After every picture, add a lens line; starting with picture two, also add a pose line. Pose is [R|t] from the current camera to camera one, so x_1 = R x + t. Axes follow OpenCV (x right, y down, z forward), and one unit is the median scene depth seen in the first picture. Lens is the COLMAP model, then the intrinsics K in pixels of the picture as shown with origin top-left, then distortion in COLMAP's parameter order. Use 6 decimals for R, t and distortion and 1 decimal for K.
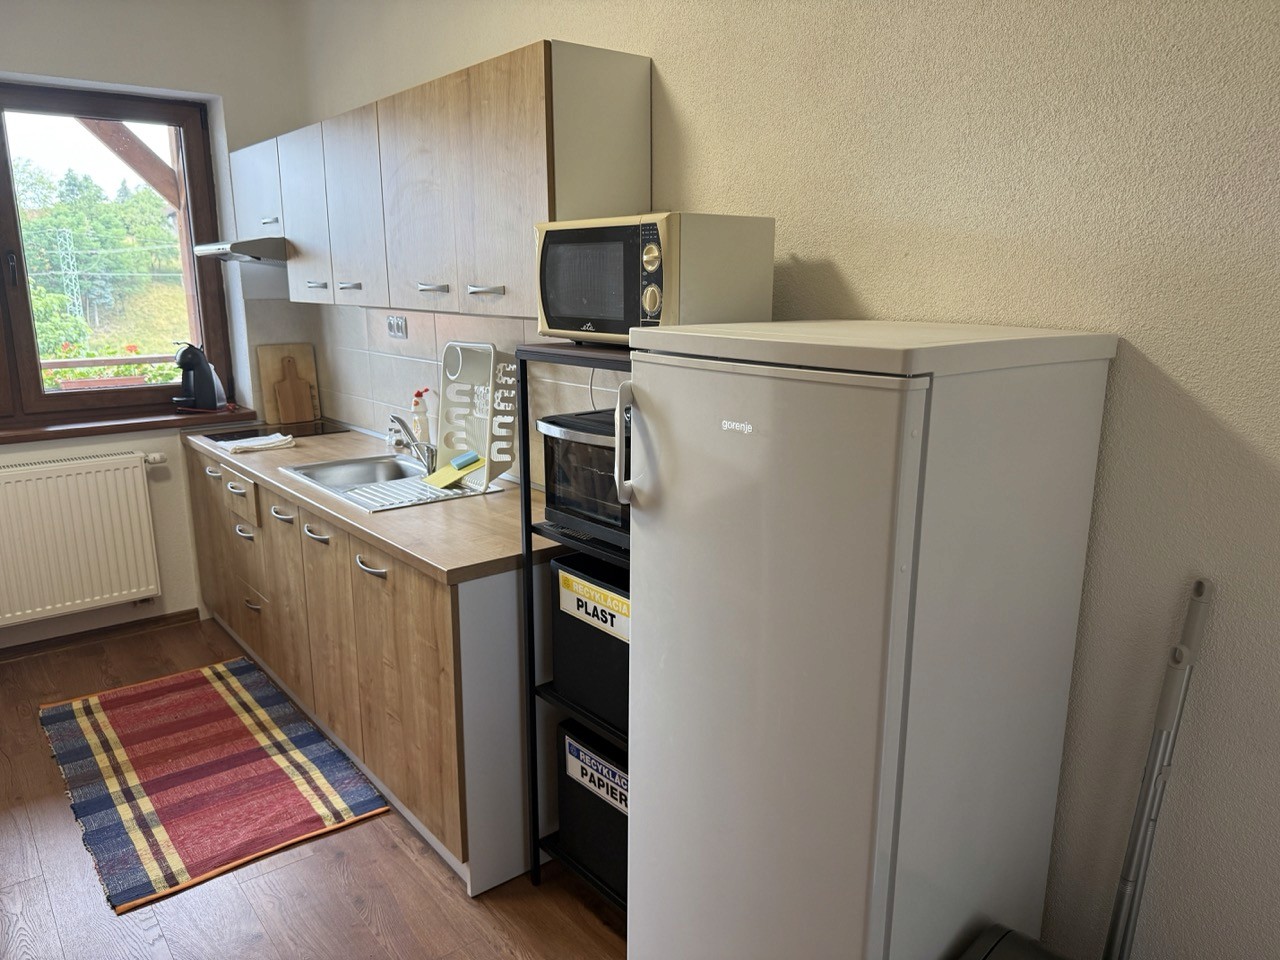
lens RADIAL K [[908.0, 0, 640.0], [0, 908.0, 480.0], [0, 0, 1]] dist [0.003867, 0.007638]
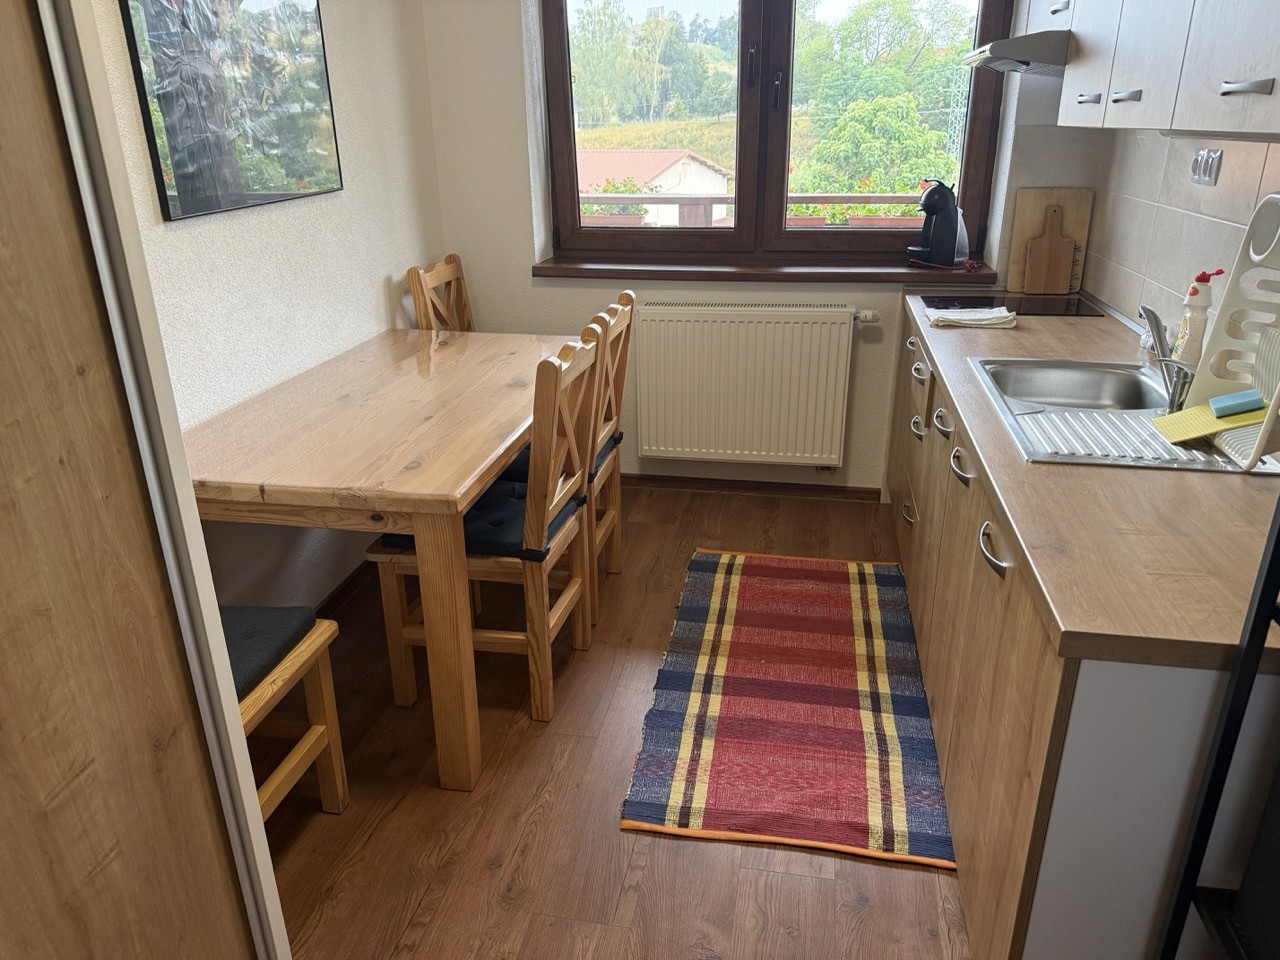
lens RADIAL K [[903.1, 0, 640.0], [0, 903.1, 480.0], [0, 0, 1]] dist [0.112597, -0.217312]
pose [[0.653367, 0.275140, -0.705272, -0.016092], [-0.164155, 0.960942, 0.222808, -0.038346], [0.739029, -0.029802, 0.673014, 0.297773]]
